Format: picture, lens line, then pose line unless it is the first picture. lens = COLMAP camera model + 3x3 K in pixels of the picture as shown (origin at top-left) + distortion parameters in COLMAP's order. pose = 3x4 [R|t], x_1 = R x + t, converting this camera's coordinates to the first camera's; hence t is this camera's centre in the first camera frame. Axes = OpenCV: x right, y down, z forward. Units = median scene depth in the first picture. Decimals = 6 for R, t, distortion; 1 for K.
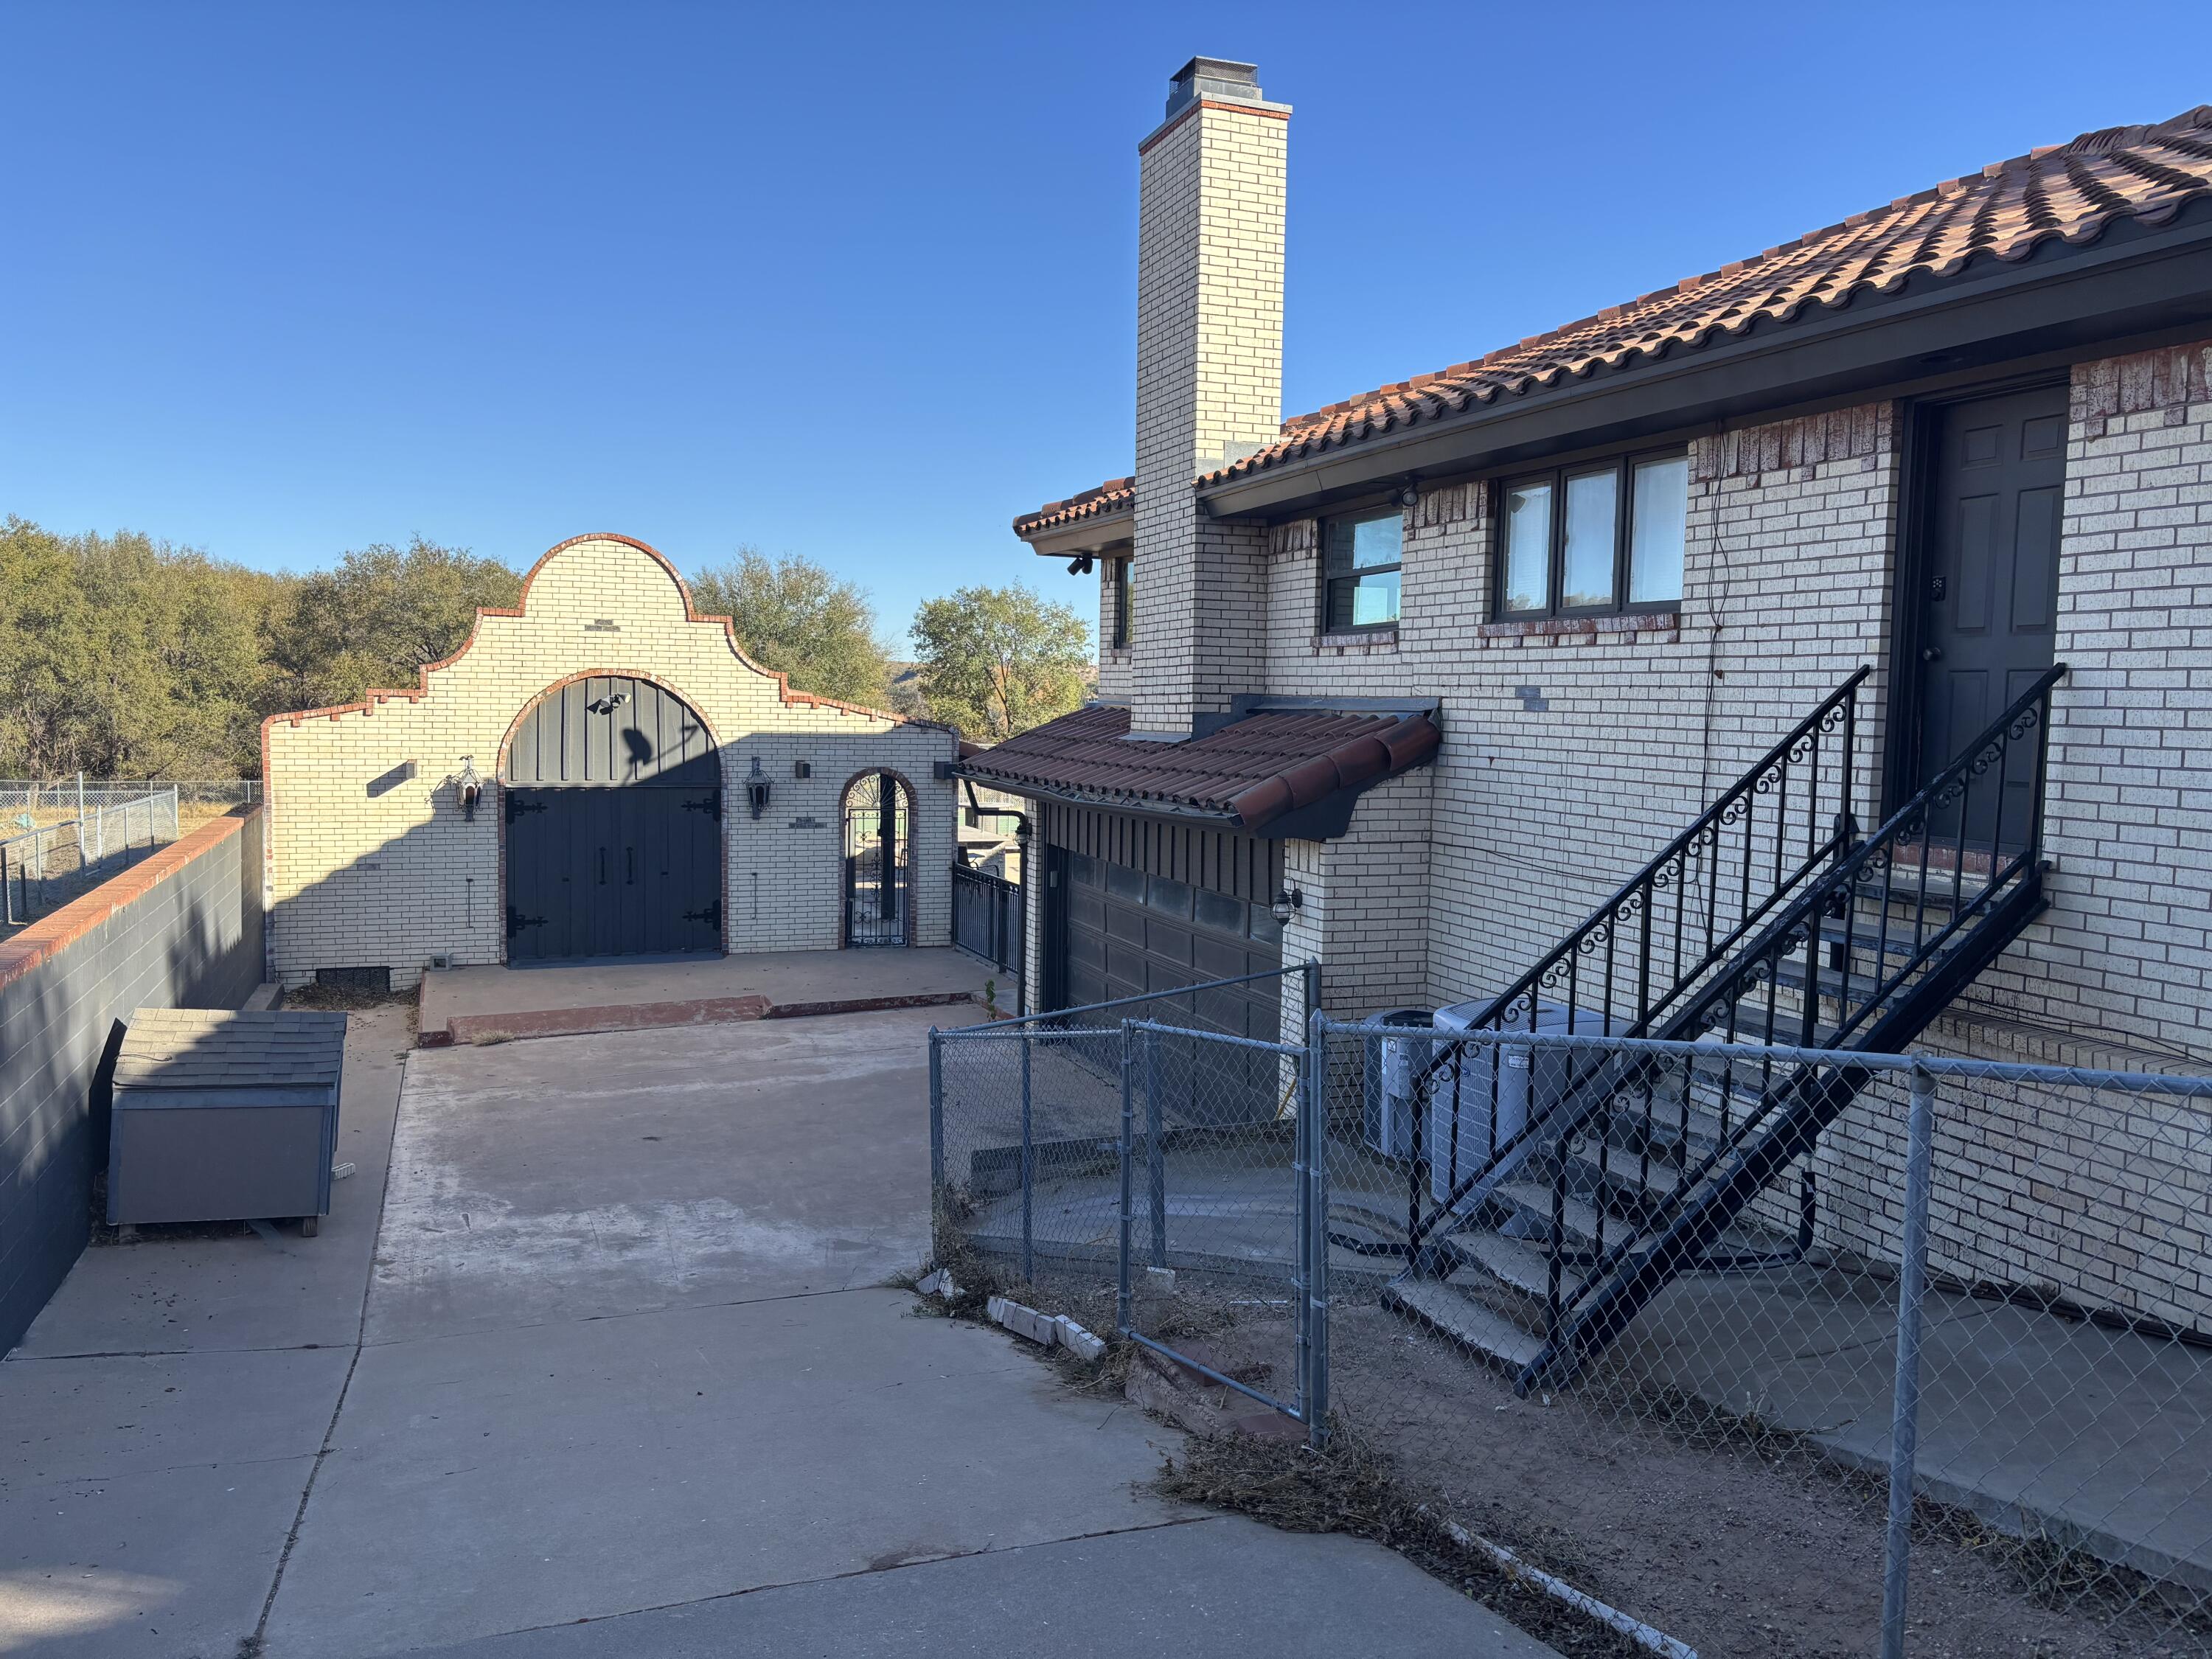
lens RADIAL K [[1673.9, 0, 1110.9], [0, 1673.9, 818.2], [0, 0, 1]] dist [0.071677, -0.107624]
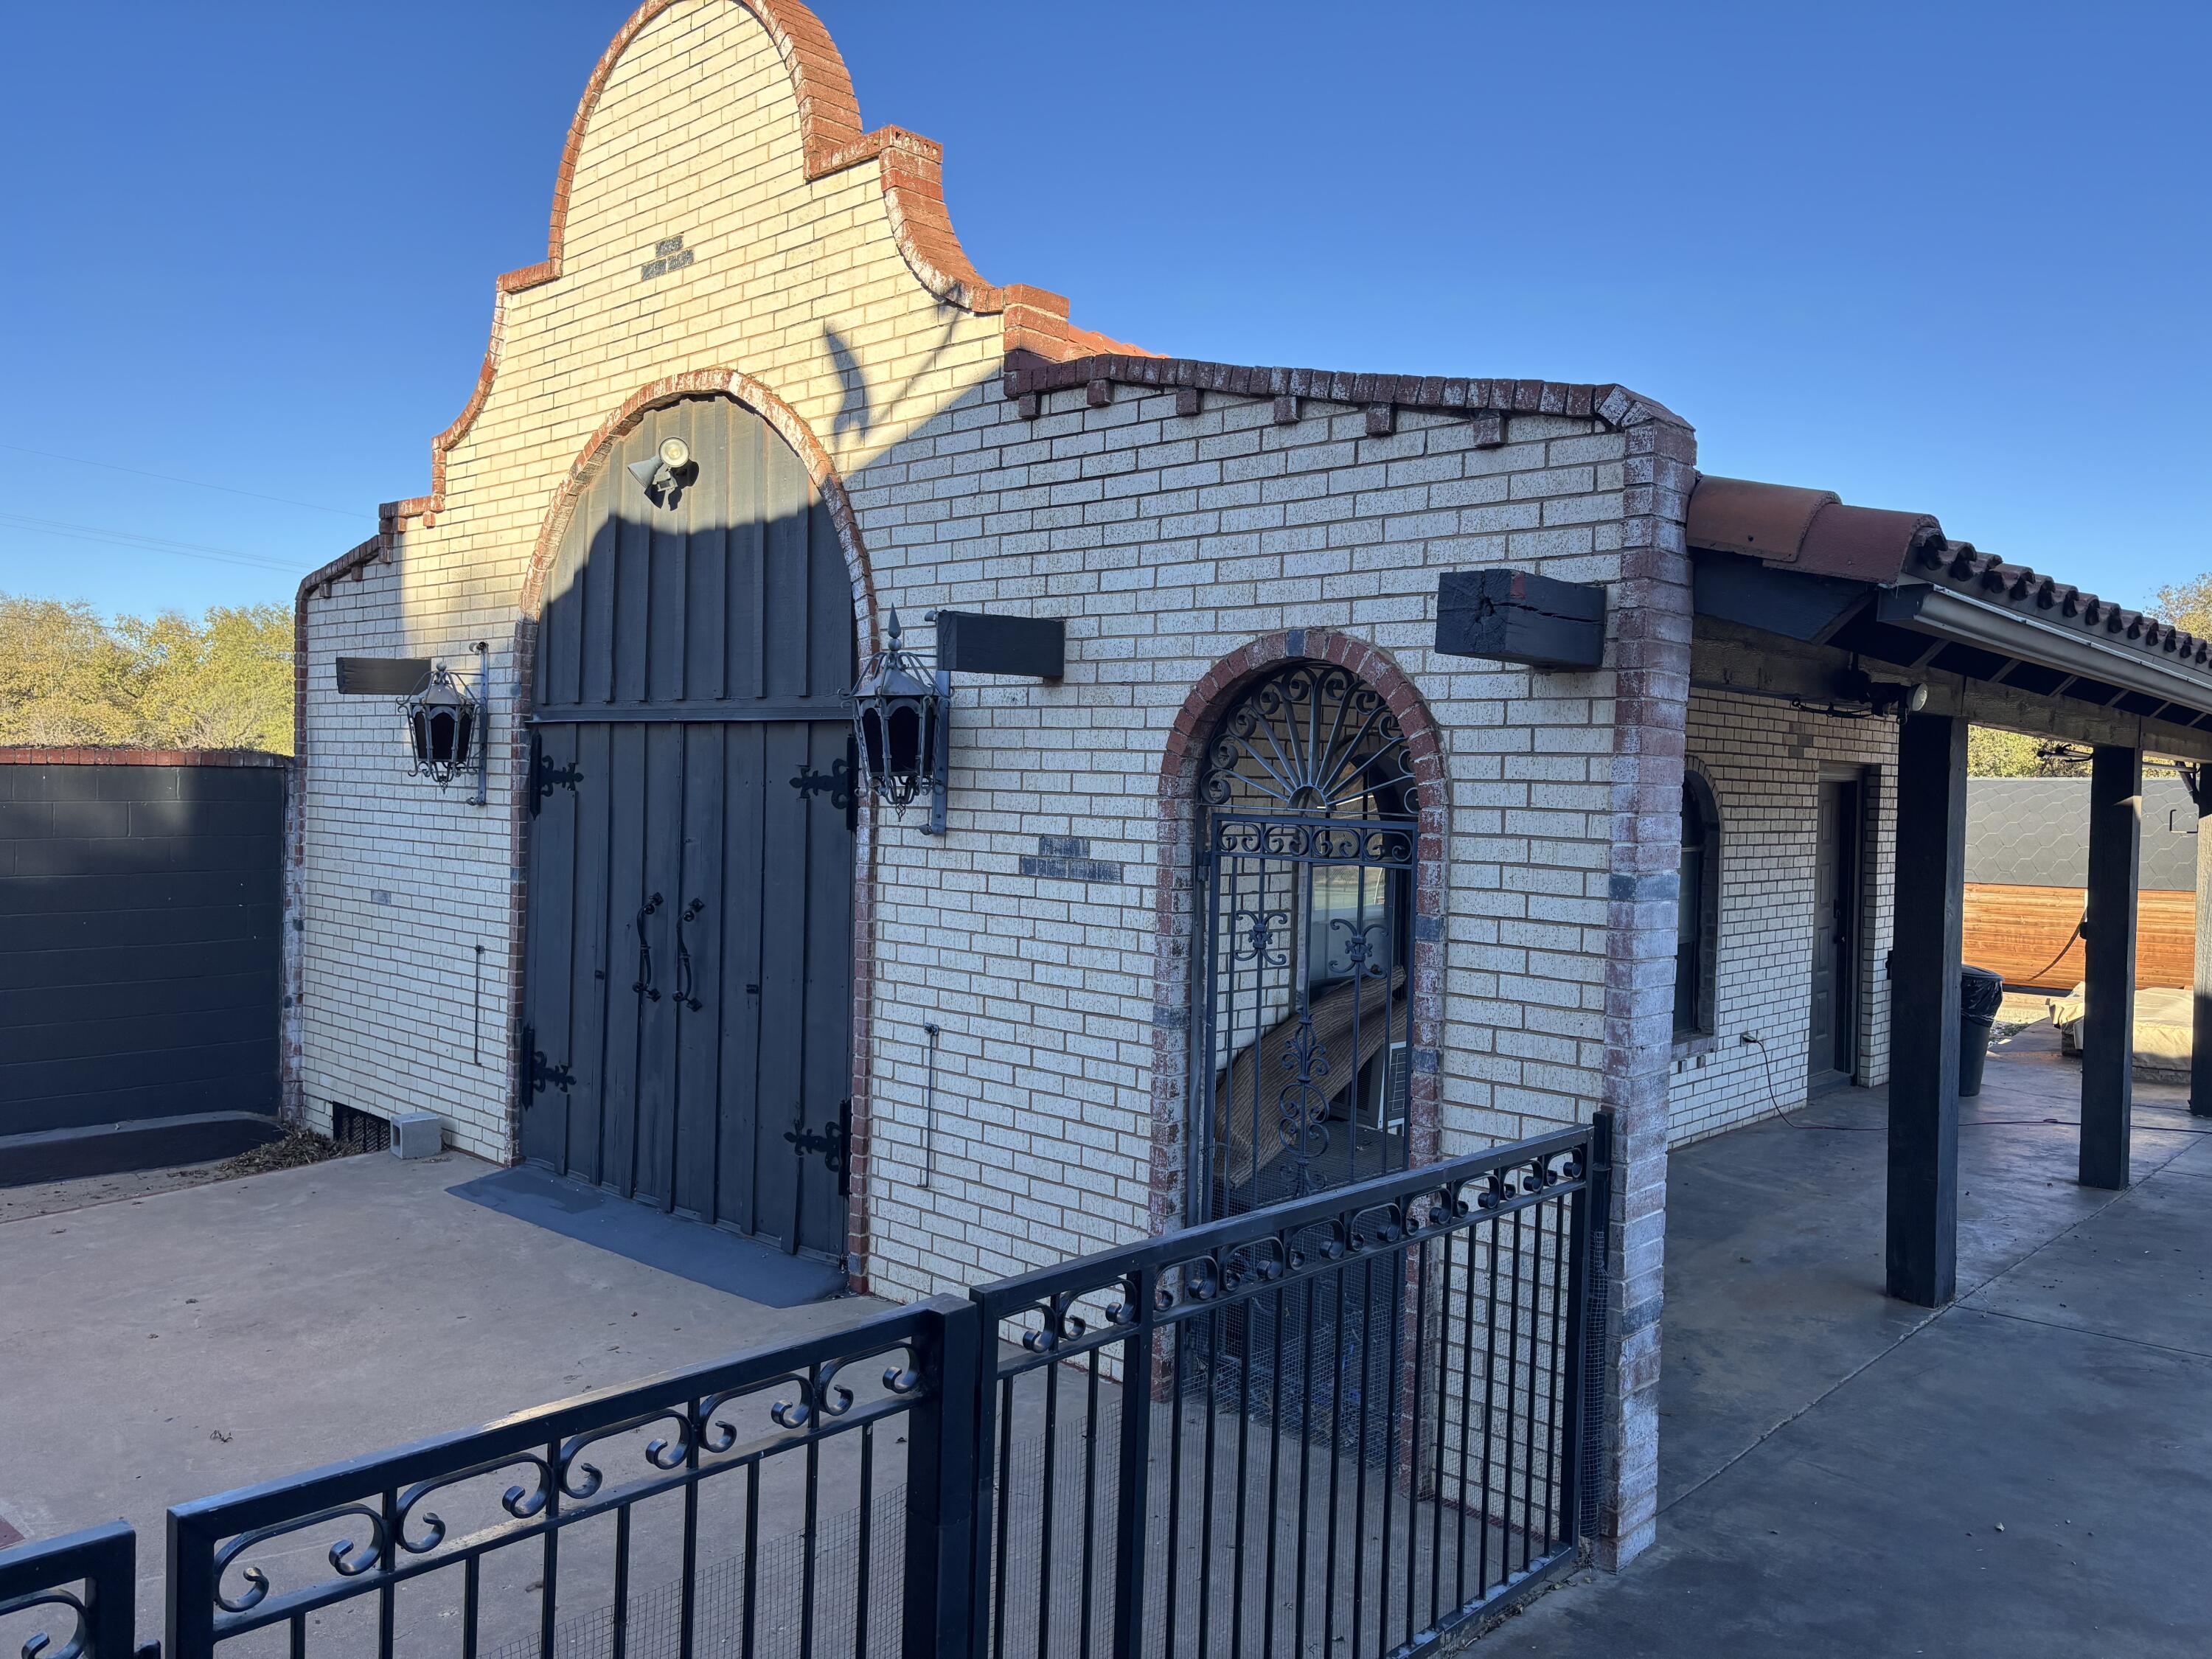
lens RADIAL K [[1665.0, 0, 1090.8], [0, 1665.0, 833.0], [0, 0, 1]] dist [0.048292, -0.003963]
pose [[0.444988, 0.019234, -0.895330, 0.071774], [-0.087702, 0.995899, -0.022195, 0.006259], [0.891232, 0.088399, 0.444850, 1.325881]]
